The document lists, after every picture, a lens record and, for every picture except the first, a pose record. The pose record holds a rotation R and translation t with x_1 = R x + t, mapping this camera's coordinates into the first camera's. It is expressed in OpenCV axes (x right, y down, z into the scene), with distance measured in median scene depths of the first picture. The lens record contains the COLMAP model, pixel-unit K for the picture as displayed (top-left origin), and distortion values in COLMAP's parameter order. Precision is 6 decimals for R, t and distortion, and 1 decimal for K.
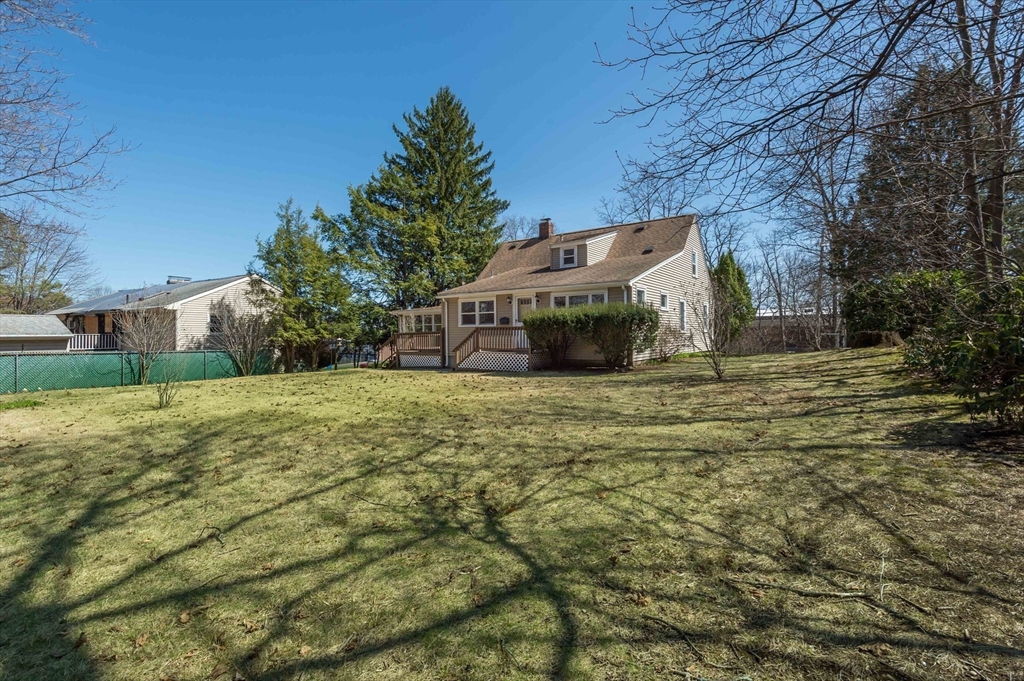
lens RADIAL K [[459.3, 0, 516.8], [0, 459.3, 338.3], [0, 0, 1]] dist [0.020618, -0.004748]
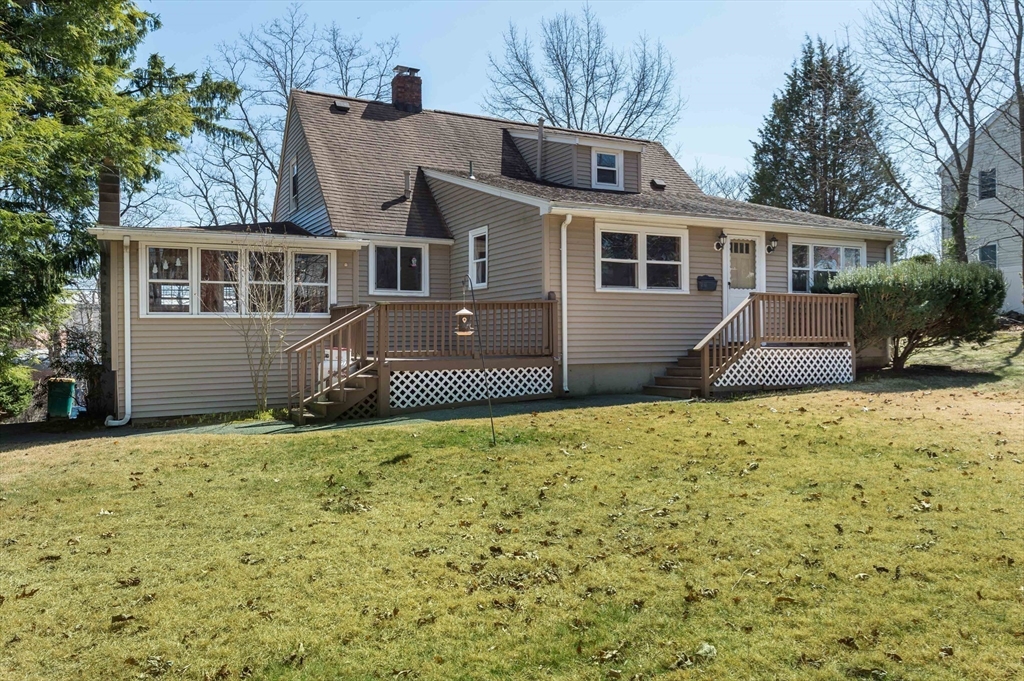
lens RADIAL K [[754.4, 0, 511.7], [0, 754.4, 337.2], [0, 0, 1]] dist [0.026001, 0.000246]
pose [[0.459103, 0.005700, 0.888365, -0.762280], [0.009565, 0.999890, -0.011359, 0.022769], [-0.888331, 0.013712, 0.458998, 0.778466]]
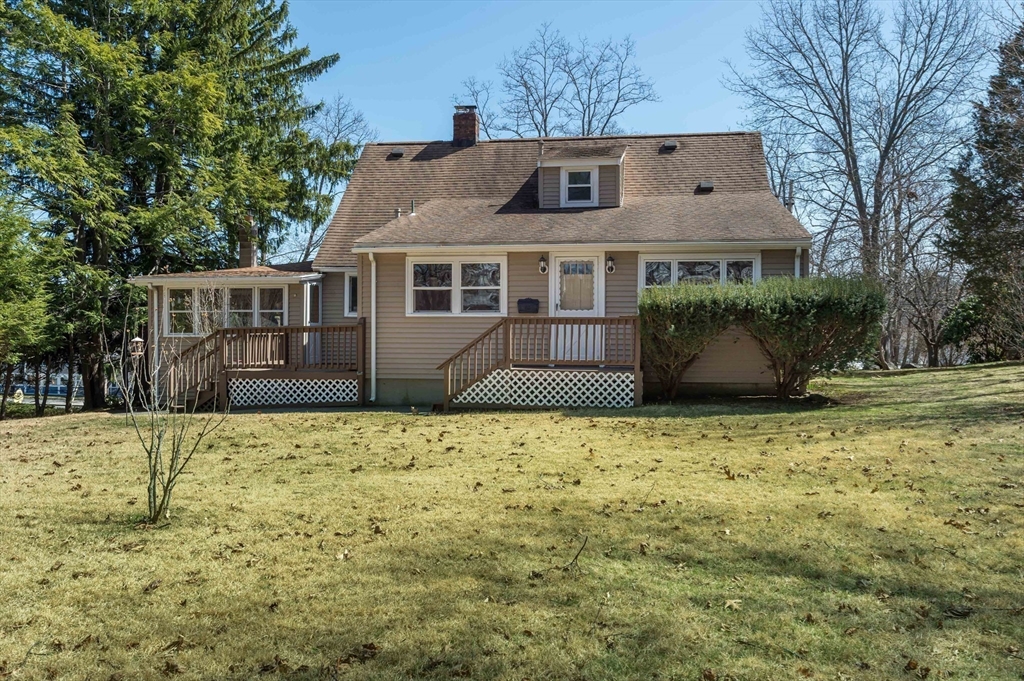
lens RADIAL K [[895.9, 0, 509.2], [0, 895.9, 345.3], [0, 0, 1]] dist [0.000031, -0.000516]
pose [[0.898051, 0.012126, 0.439724, -0.440656], [-0.009471, 0.999921, -0.008231, 0.011541], [-0.439789, 0.003227, 0.898095, 0.141997]]
